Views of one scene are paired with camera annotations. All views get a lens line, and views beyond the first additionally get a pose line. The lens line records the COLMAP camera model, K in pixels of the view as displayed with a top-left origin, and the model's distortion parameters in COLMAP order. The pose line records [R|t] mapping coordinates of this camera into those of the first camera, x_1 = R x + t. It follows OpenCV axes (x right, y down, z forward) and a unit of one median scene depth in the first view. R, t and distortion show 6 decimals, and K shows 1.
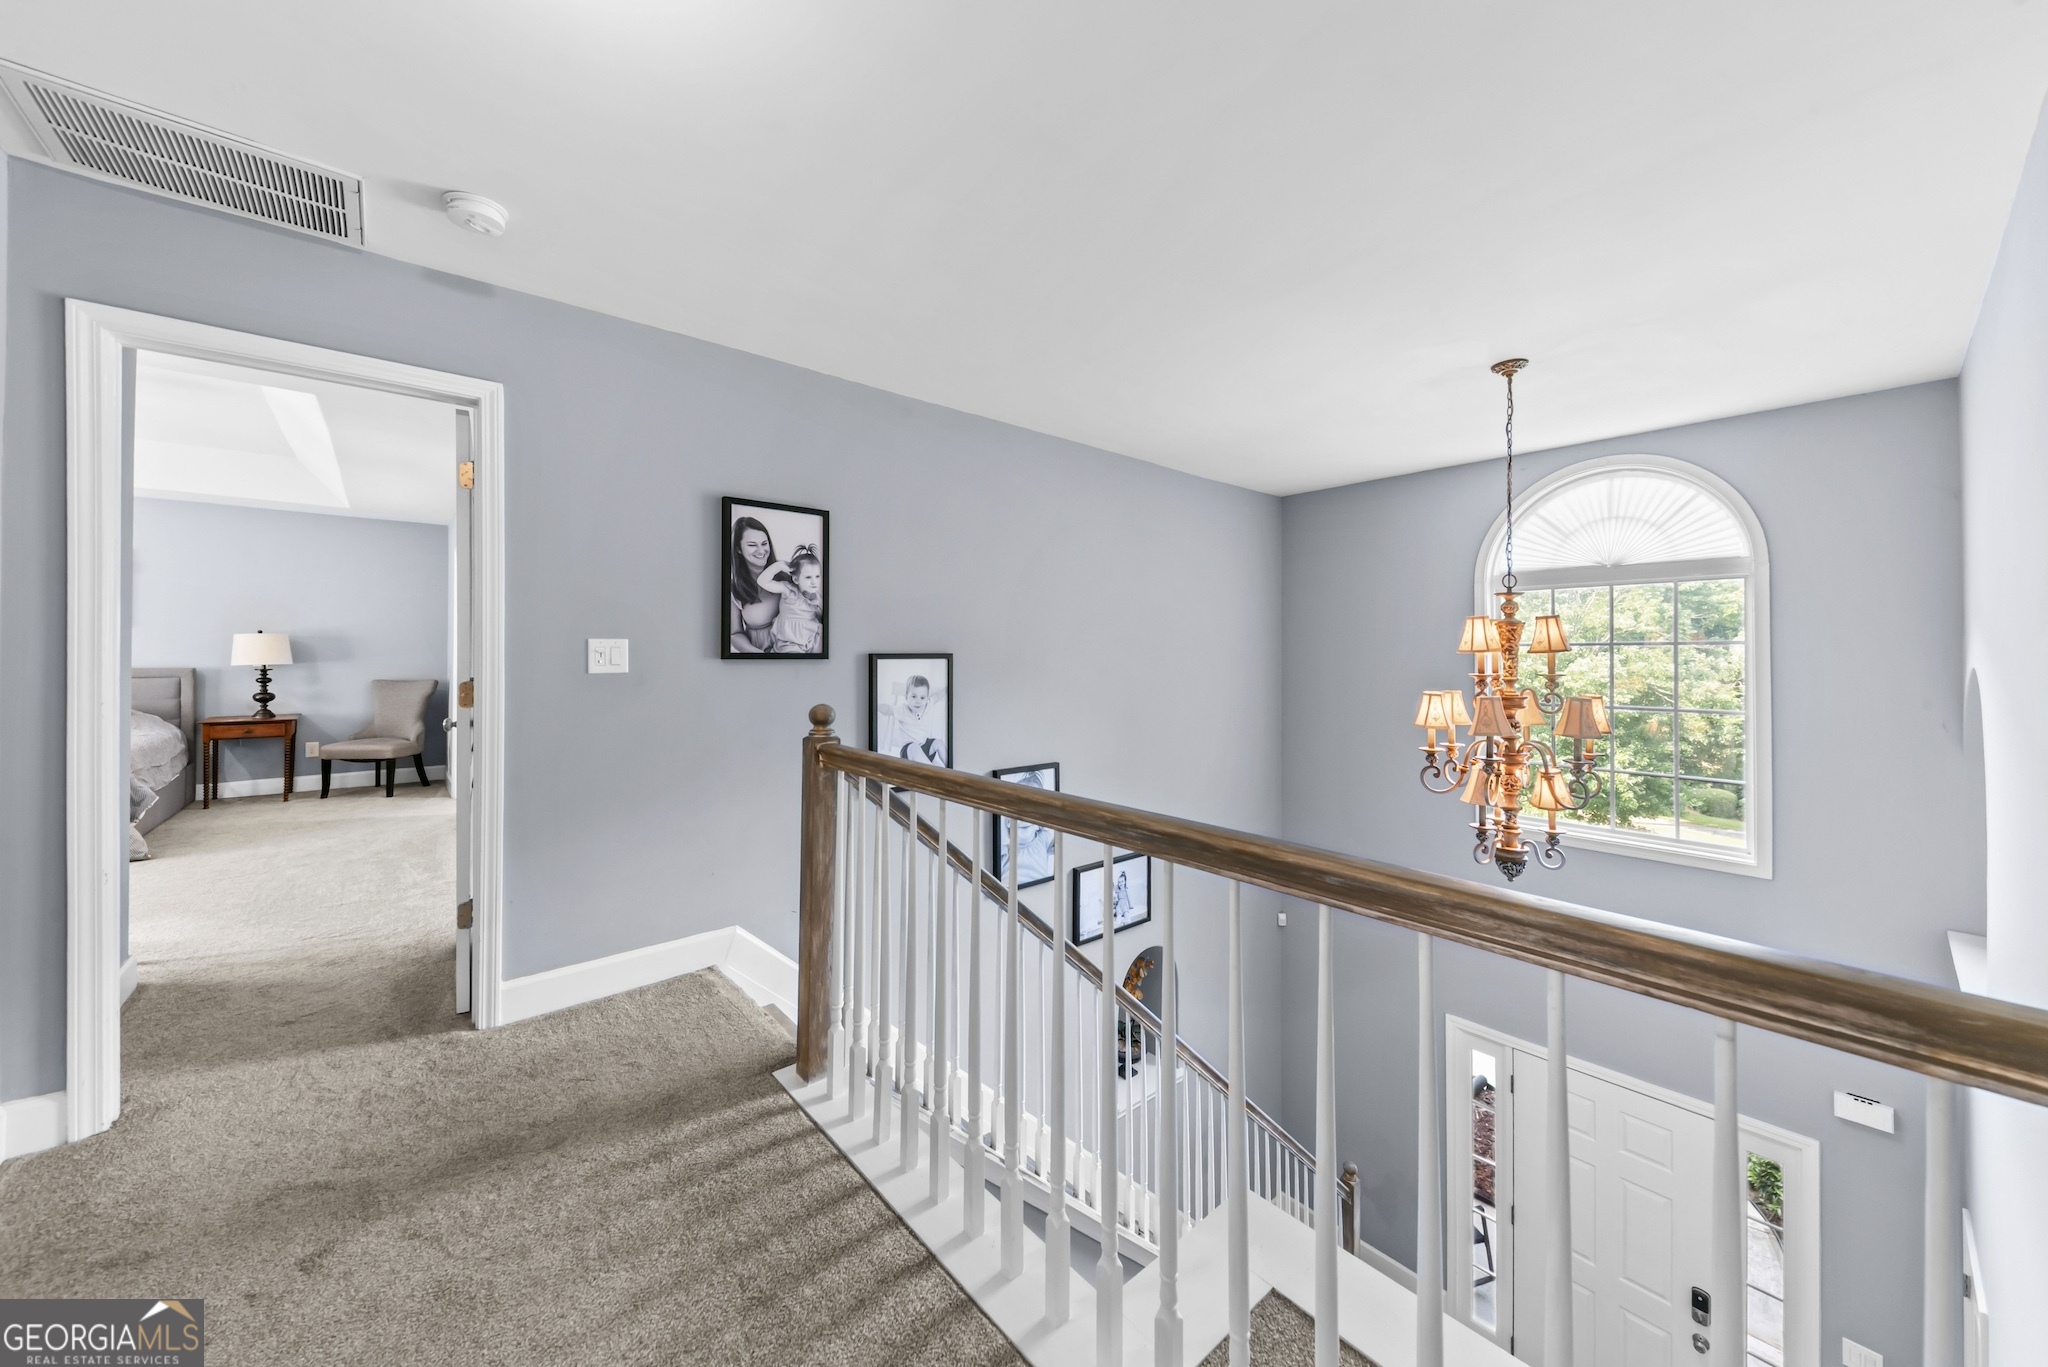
lens RADIAL K [[712.1, 0, 1020.7], [0, 712.1, 650.7], [0, 0, 1]] dist [0.000603, 0.000008]
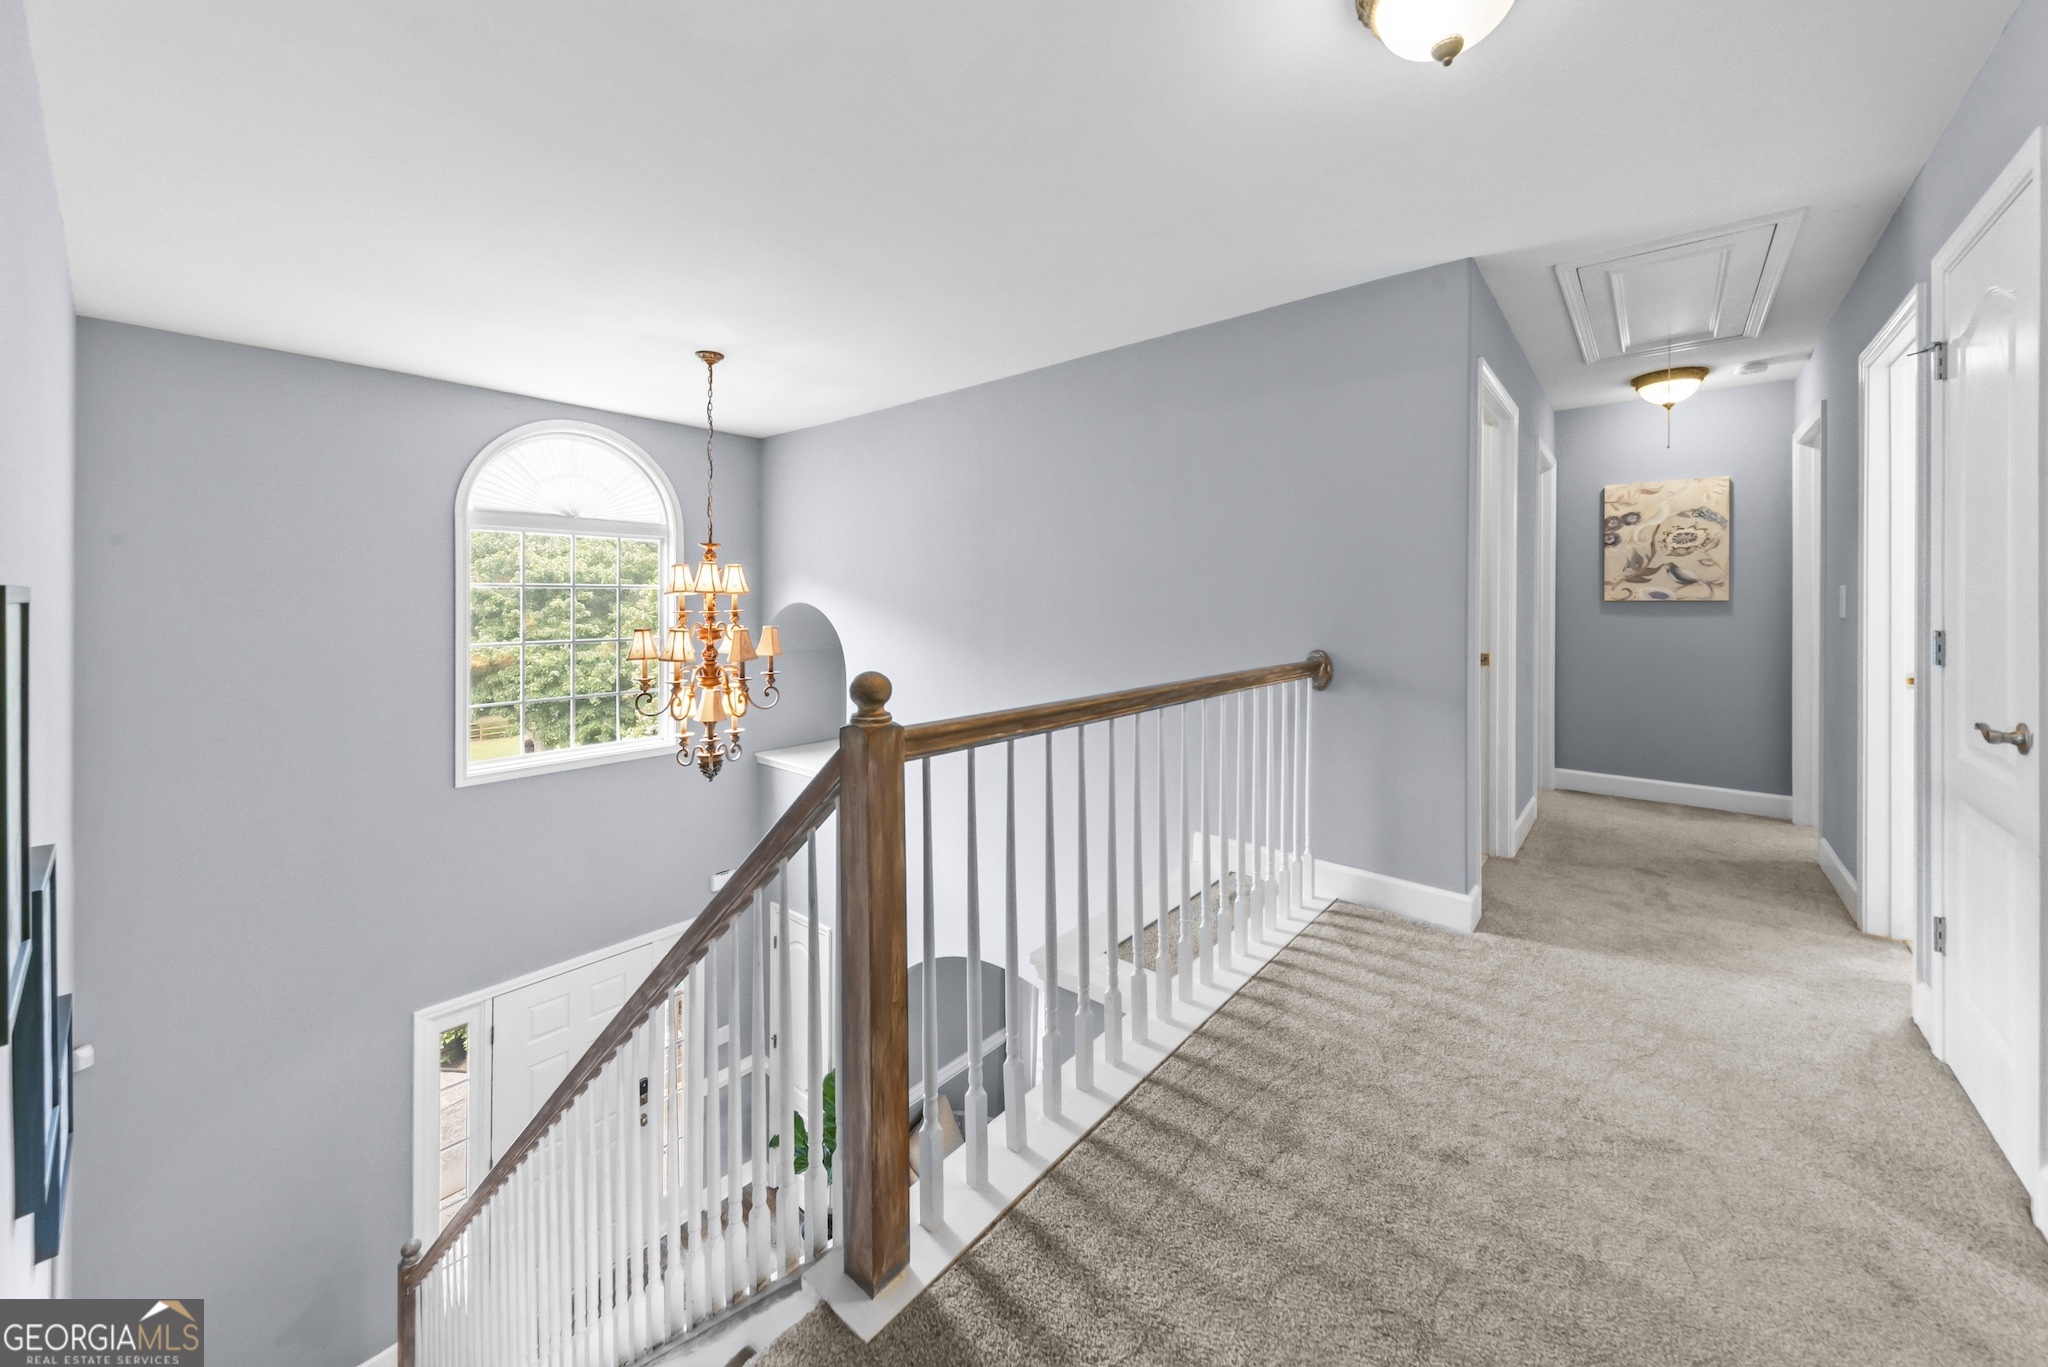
lens RADIAL K [[748.1, 0, 1016.9], [0, 748.1, 603.2], [0, 0, 1]] dist [0.000091, 0.000018]
pose [[-0.146005, -0.005322, 0.989270, -0.646124], [-0.009023, 0.999951, 0.004048, 0.009946], [-0.989243, -0.008336, -0.146046, 0.671424]]
